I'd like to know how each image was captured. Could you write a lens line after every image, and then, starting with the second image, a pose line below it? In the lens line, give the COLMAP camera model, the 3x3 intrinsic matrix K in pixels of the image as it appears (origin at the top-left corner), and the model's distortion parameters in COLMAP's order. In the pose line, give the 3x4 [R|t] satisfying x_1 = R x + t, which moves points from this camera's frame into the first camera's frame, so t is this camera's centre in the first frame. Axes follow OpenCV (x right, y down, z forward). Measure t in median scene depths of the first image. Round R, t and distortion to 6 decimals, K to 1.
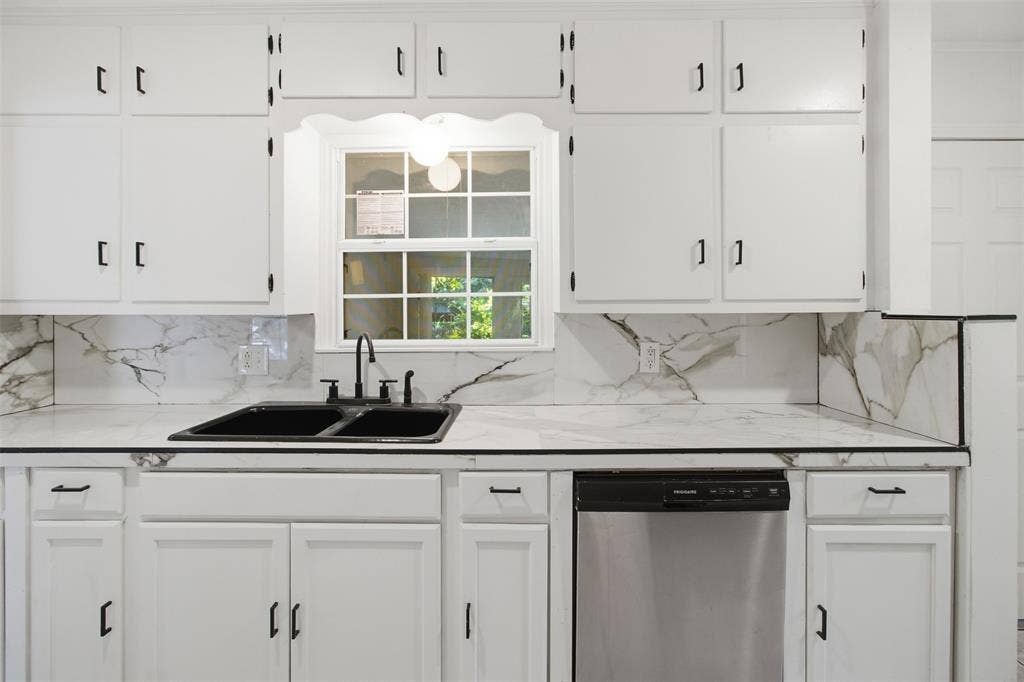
lens RADIAL K [[484.8, 0, 508.0], [0, 484.8, 306.7], [0, 0, 1]] dist [-0.001701, -0.000123]
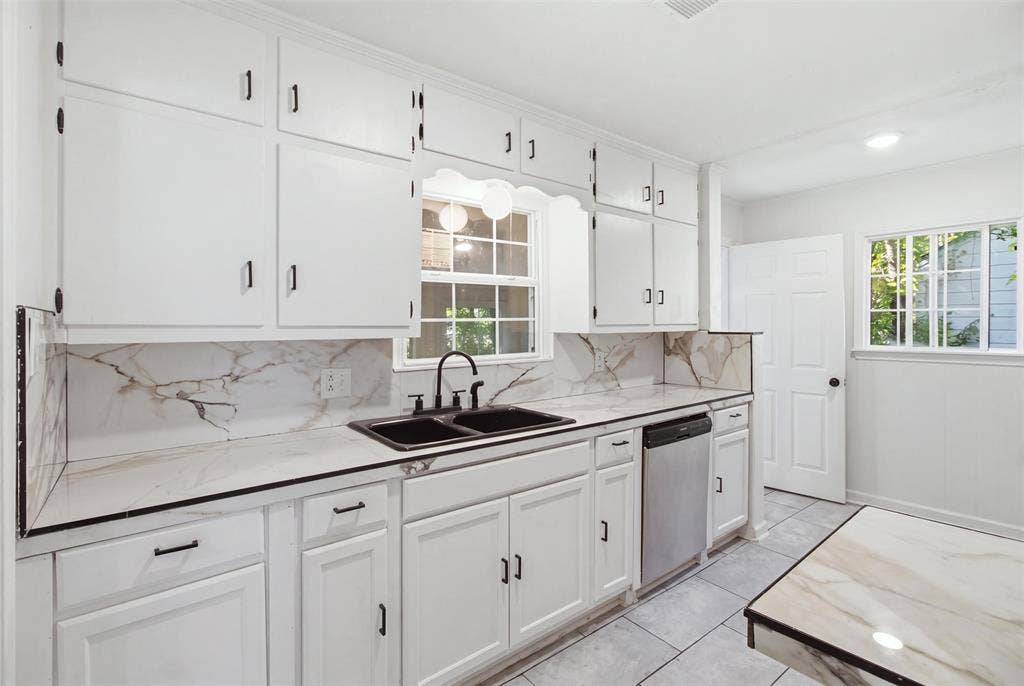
lens RADIAL K [[482.4, 0, 510.5], [0, 482.4, 322.2], [0, 0, 1]] dist [-0.030792, 0.023050]
pose [[0.779986, 0.002198, 0.625793, -0.896644], [0.002025, 0.999980, -0.006036, -0.010652], [-0.625793, 0.005975, 0.779966, -0.013048]]
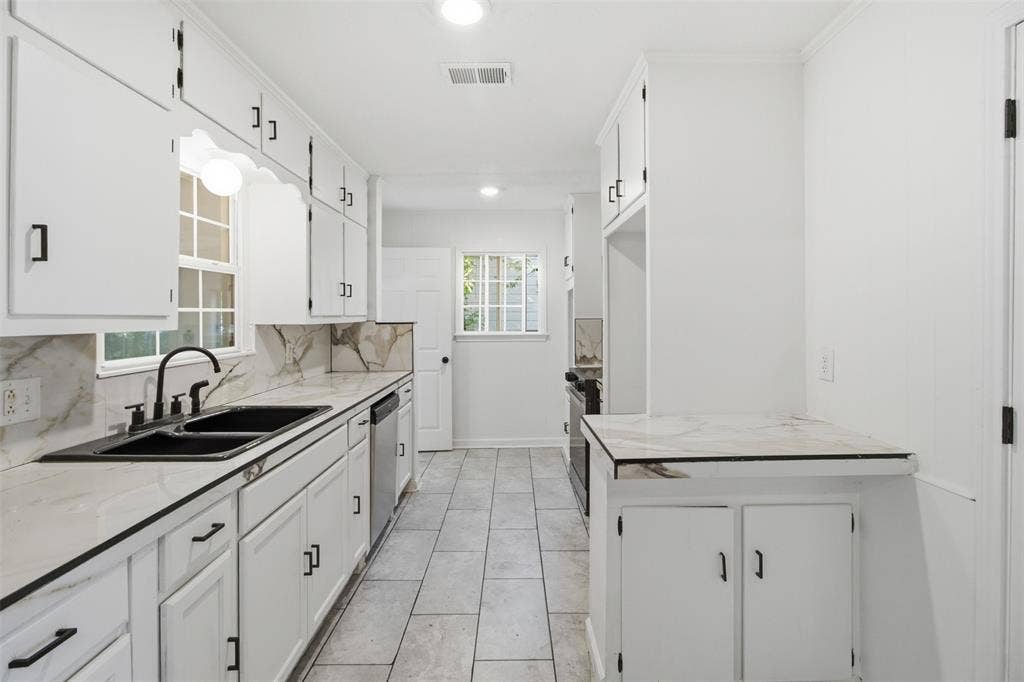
lens RADIAL K [[484.6, 0, 510.6], [0, 484.6, 314.7], [0, 0, 1]] dist [0.000785, 0.000205]
pose [[-0.008559, 0.006413, 0.999943, -1.248739], [0.005384, 0.999965, -0.006367, -0.002426], [-0.999949, 0.005329, -0.008593, 0.328056]]
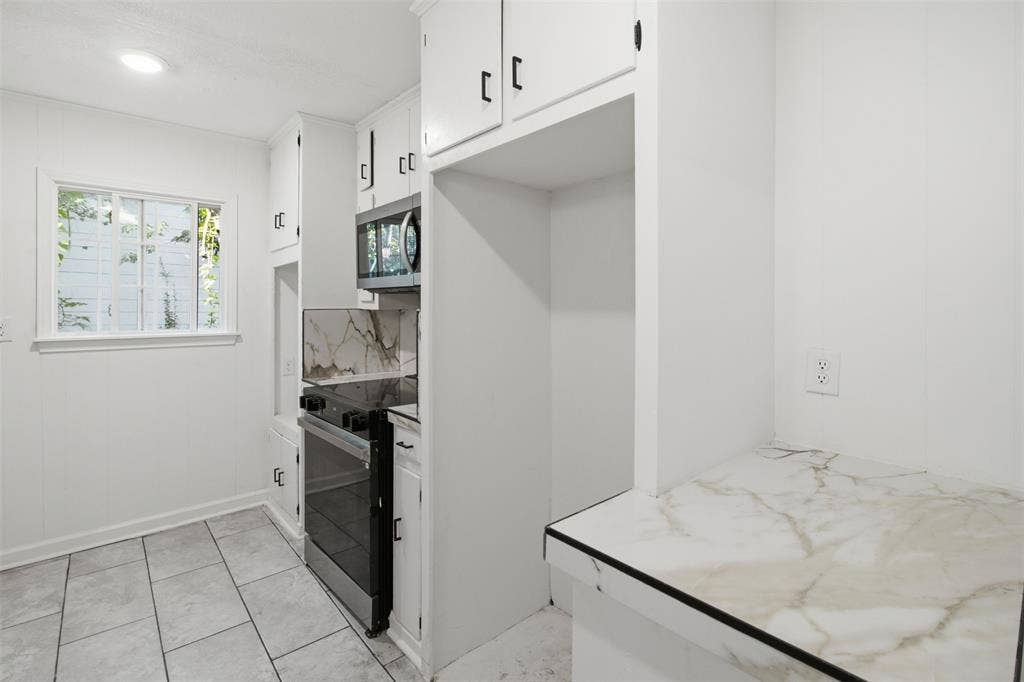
lens RADIAL K [[486.7, 0, 517.3], [0, 486.7, 311.3], [0, 0, 1]] dist [-0.000275, -0.000209]
pose [[-0.662402, -0.005398, 0.749129, -0.534408], [-0.001957, 0.999983, 0.005476, 0.000527], [-0.749146, 0.002162, -0.662401, 0.492078]]
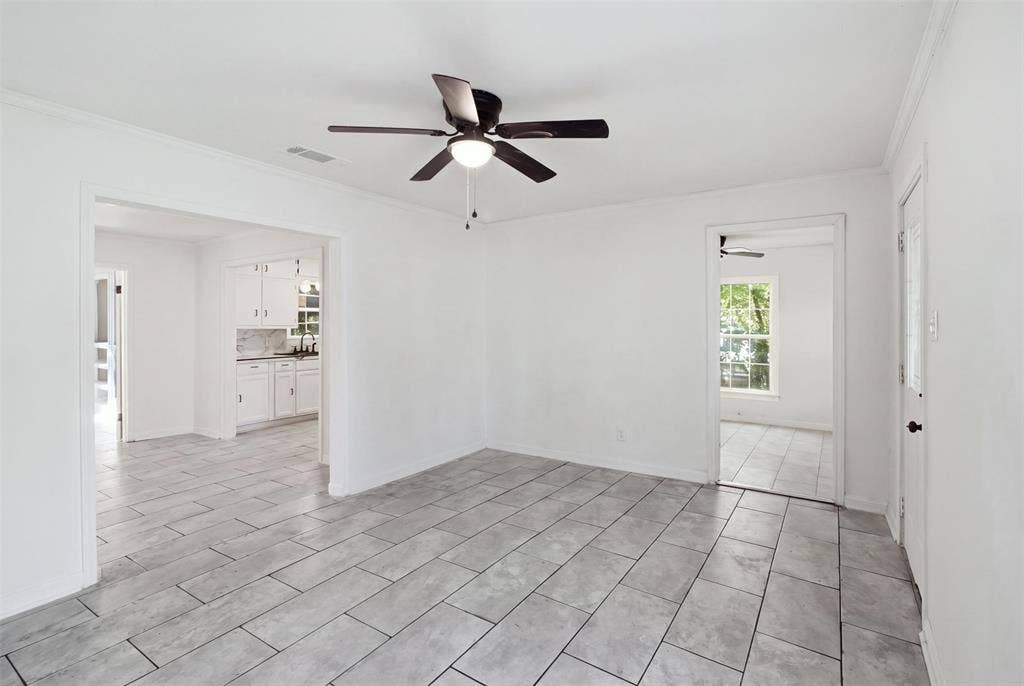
lens RADIAL K [[482.4, 0, 510.5], [0, 482.4, 322.2], [0, 0, 1]] dist [-0.030792, 0.023050]
pose [[0.537786, 0.004576, 0.843069, -2.584240], [0.000339, 0.999984, -0.005644, -0.011504], [-0.843081, 0.003321, 0.537776, -2.383252]]
